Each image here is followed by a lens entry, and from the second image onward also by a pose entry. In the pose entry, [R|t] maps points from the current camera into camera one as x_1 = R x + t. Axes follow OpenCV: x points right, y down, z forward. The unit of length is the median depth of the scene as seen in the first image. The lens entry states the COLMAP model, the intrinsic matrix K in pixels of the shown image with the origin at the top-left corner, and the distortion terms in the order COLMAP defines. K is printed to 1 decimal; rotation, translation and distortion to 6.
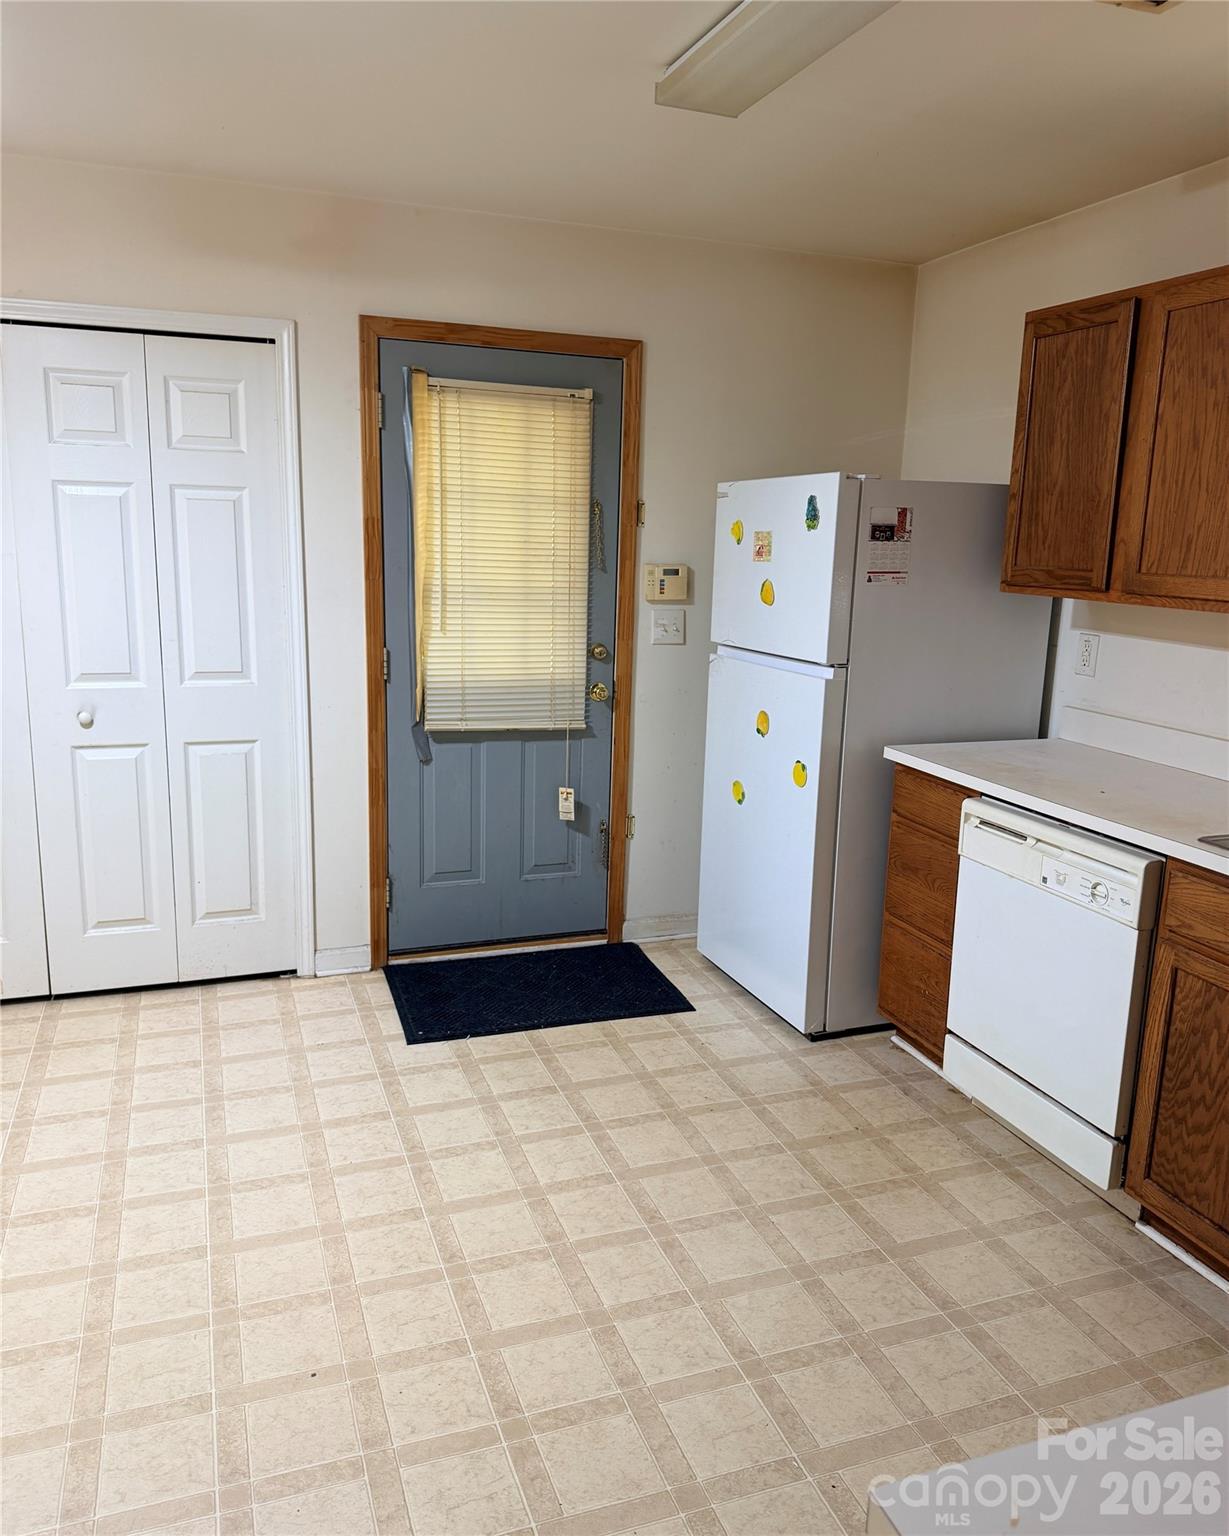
lens RADIAL K [[1143.4, 0, 625.4], [0, 1143.4, 765.1], [0, 0, 1]] dist [0.095597, -0.170184]
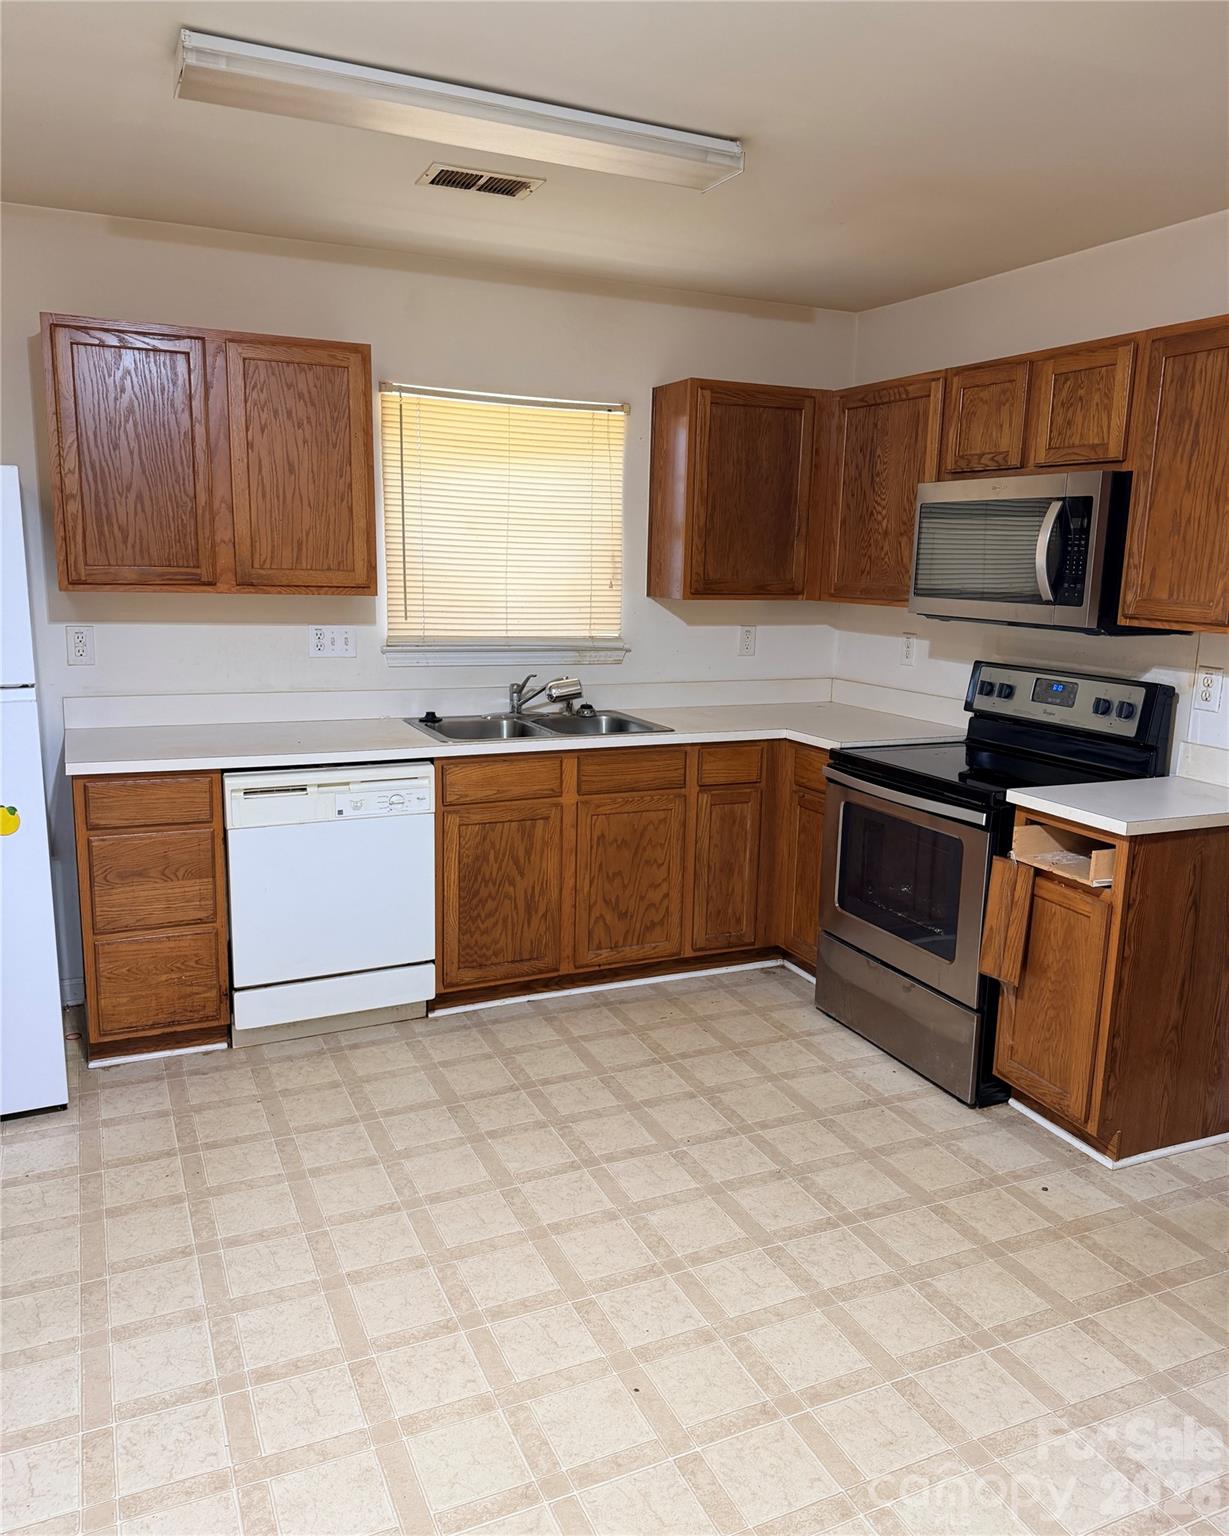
lens RADIAL K [[1143.4, 0, 625.4], [0, 1143.4, 765.1], [0, 0, 1]] dist [0.095597, -0.170184]
pose [[-0.078666, -0.217028, 0.972990, -0.897846], [0.171951, 0.958433, 0.227684, -0.188223], [-0.981959, 0.185218, -0.038078, 0.737489]]
